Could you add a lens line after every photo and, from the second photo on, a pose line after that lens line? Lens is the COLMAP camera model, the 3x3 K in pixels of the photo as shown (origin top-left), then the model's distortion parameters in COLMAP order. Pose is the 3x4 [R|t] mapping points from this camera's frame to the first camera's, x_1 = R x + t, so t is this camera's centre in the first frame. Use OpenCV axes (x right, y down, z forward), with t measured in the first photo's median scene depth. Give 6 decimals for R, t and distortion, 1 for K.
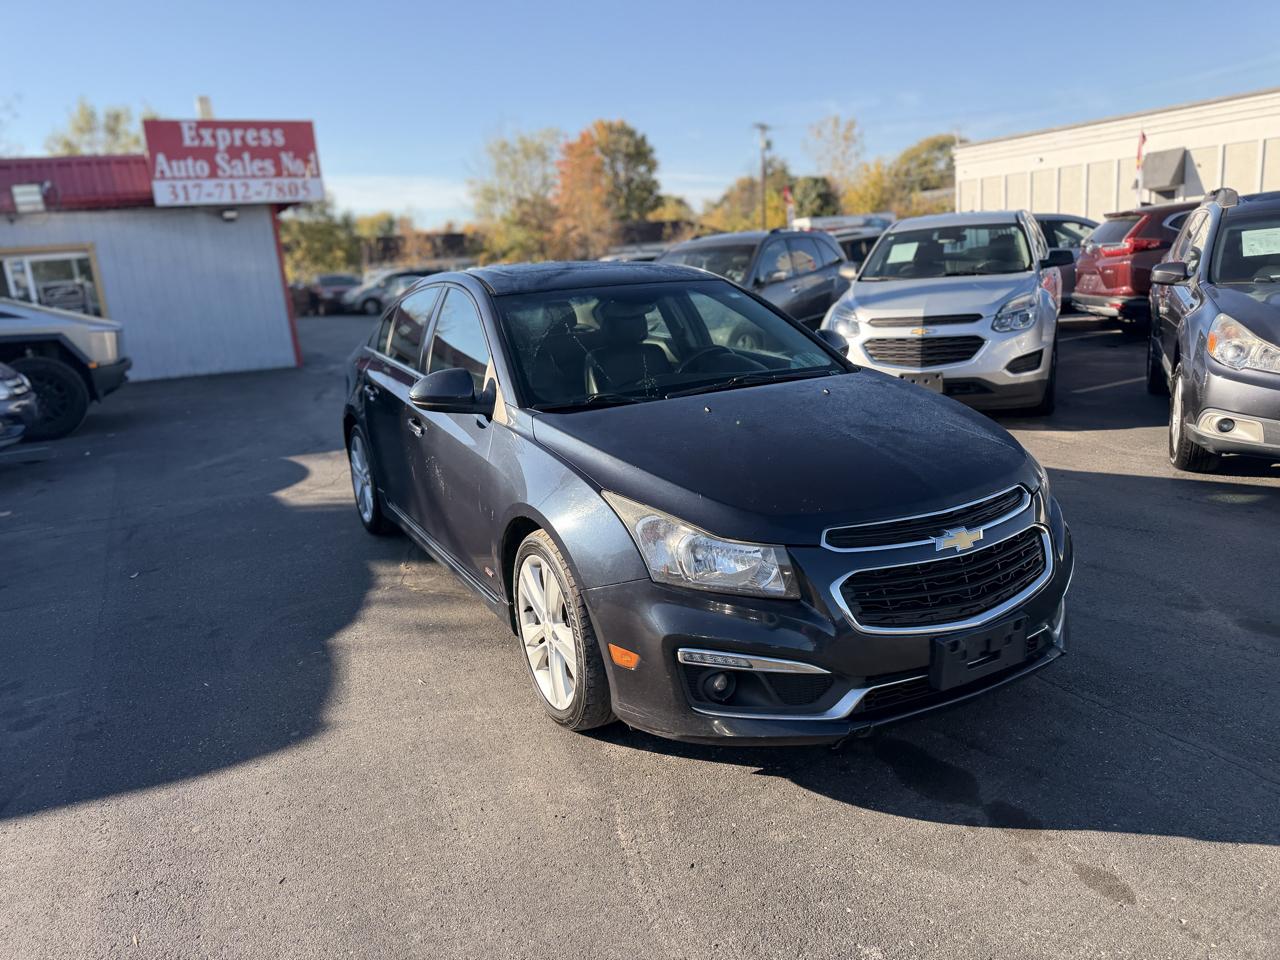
lens RADIAL K [[906.1, 0, 643.4], [0, 906.1, 474.2], [0, 0, 1]] dist [0.033224, -0.040542]
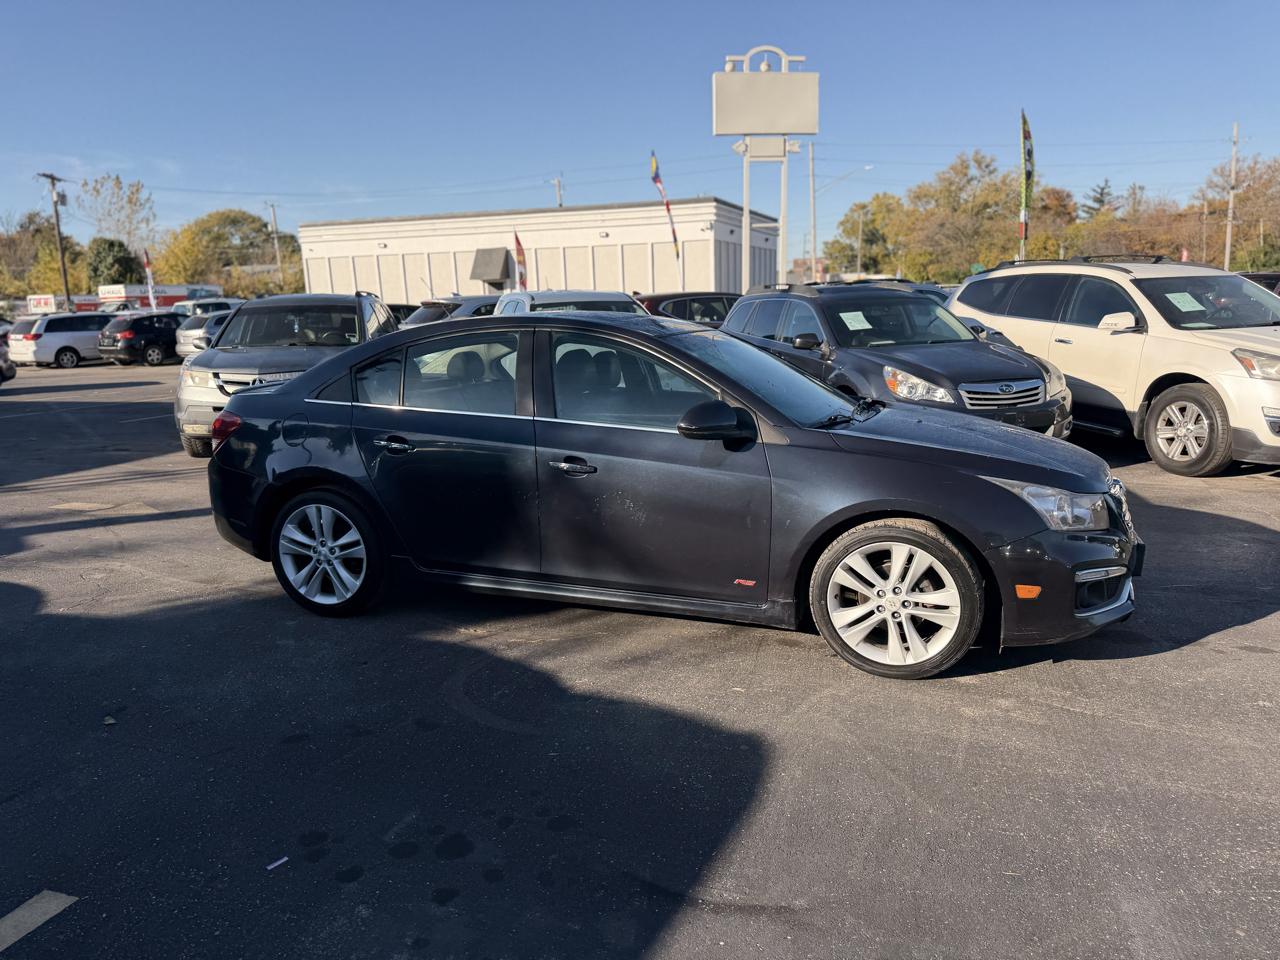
lens RADIAL K [[906.1, 0, 638.9], [0, 906.1, 493.8], [0, 0, 1]] dist [0.033224, -0.040542]
pose [[0.743161, -0.088982, 0.663170, -0.237847], [0.129783, 0.991465, -0.012405, -0.000651], [-0.656406, 0.095287, 0.748366, 0.059819]]
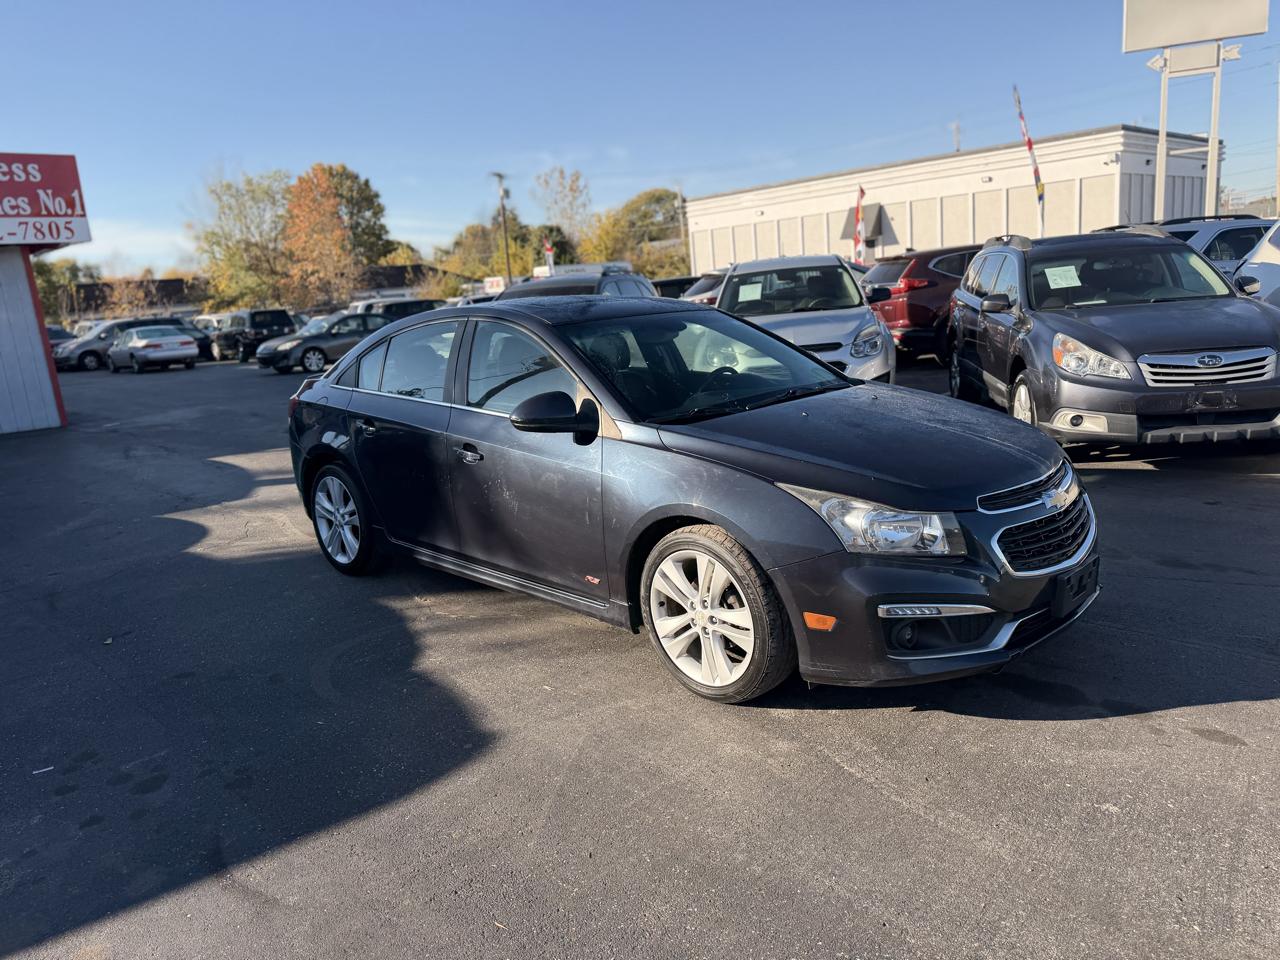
lens RADIAL K [[906.1, 0, 640.9], [0, 906.1, 480.3], [0, 0, 1]] dist [0.033224, -0.040542]
pose [[0.958304, -0.065751, 0.278082, -0.097357], [0.077354, 0.996523, -0.030949, 0.006769], [-0.275081, 0.051169, 0.960058, -0.011760]]
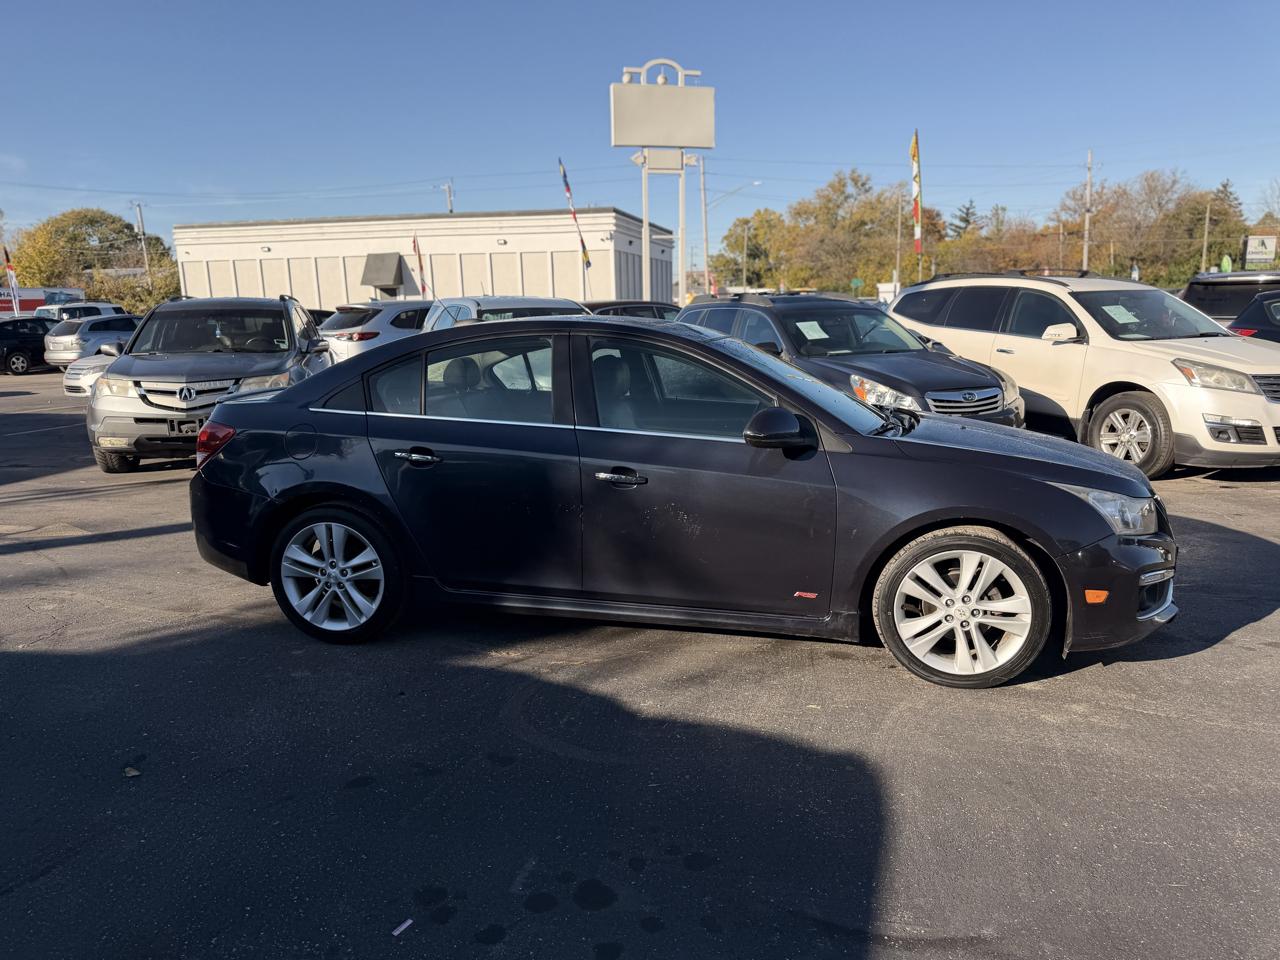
lens RADIAL K [[906.1, 0, 638.2], [0, 906.1, 496.6], [0, 0, 1]] dist [0.033224, -0.040542]
pose [[0.654718, -0.094193, 0.749982, -0.263282], [0.146022, 0.989276, -0.003227, -0.008007], [-0.741635, 0.111626, 0.661451, 0.102168]]
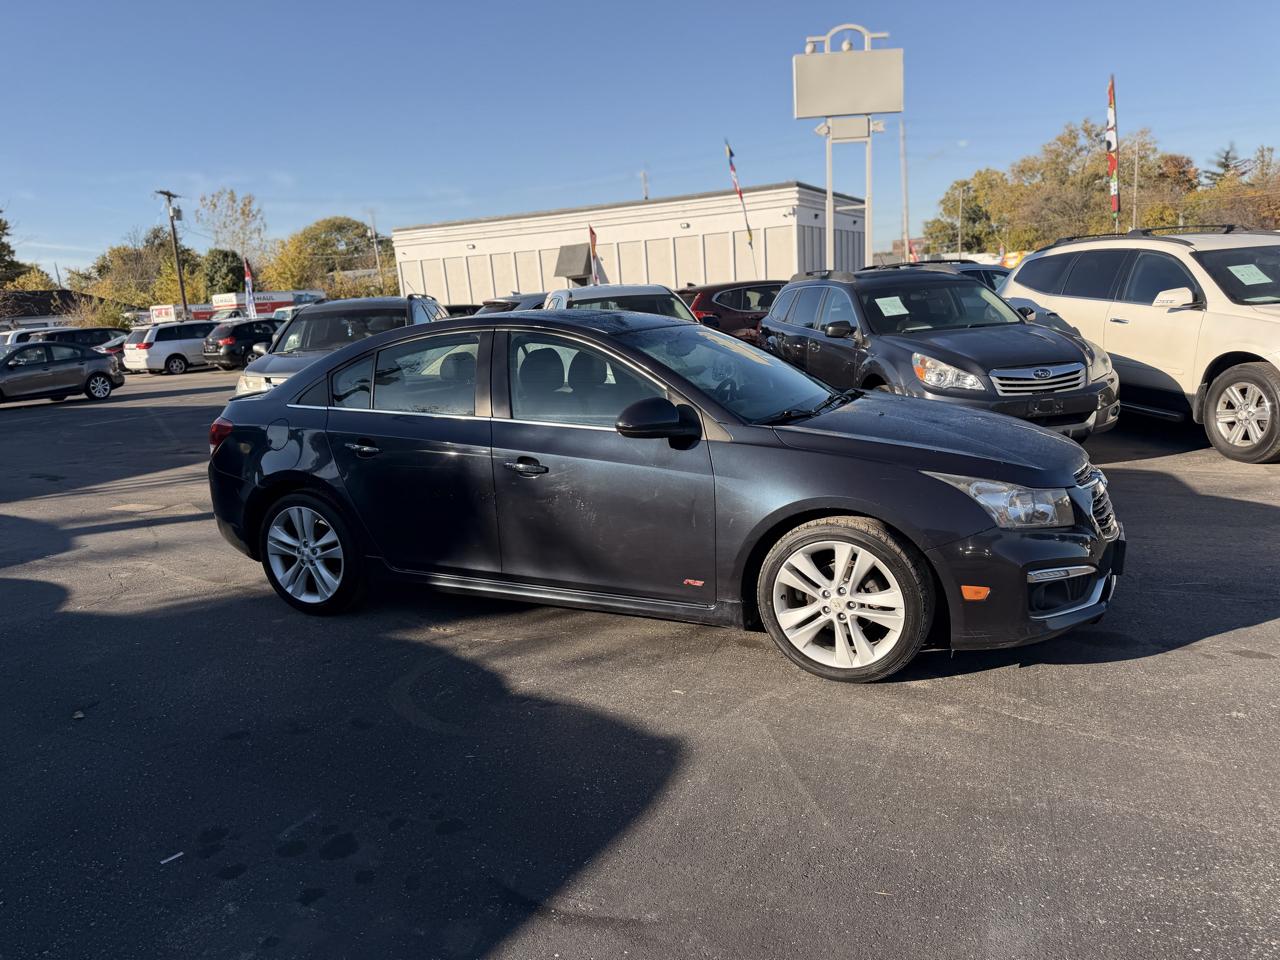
lens RADIAL K [[906.1, 0, 639.1], [0, 906.1, 491.5], [0, 0, 1]] dist [0.033224, -0.040542]
pose [[0.809431, -0.103360, 0.578047, -0.201682], [0.140723, 0.989846, -0.020059, 0.002881], [-0.570104, 0.097581, 0.815757, 0.034239]]
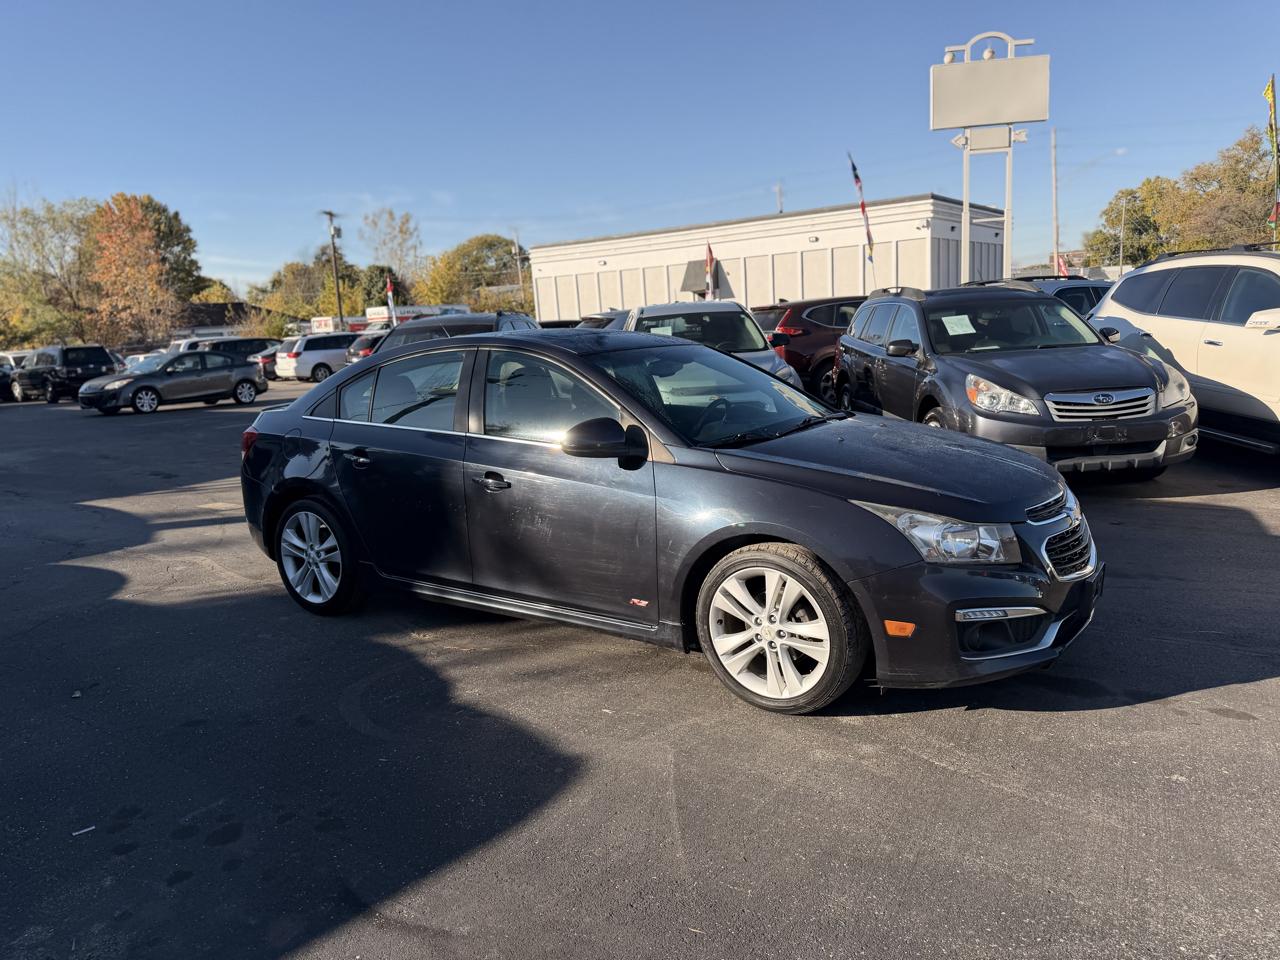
lens RADIAL K [[906.1, 0, 640.4], [0, 906.1, 484.9], [0, 0, 1]] dist [0.033224, -0.040542]
pose [[0.888896, -0.062840, 0.453778, -0.156925], [0.100396, 0.993189, -0.059124, 0.007581], [-0.446972, 0.098113, 0.889151, 0.004552]]
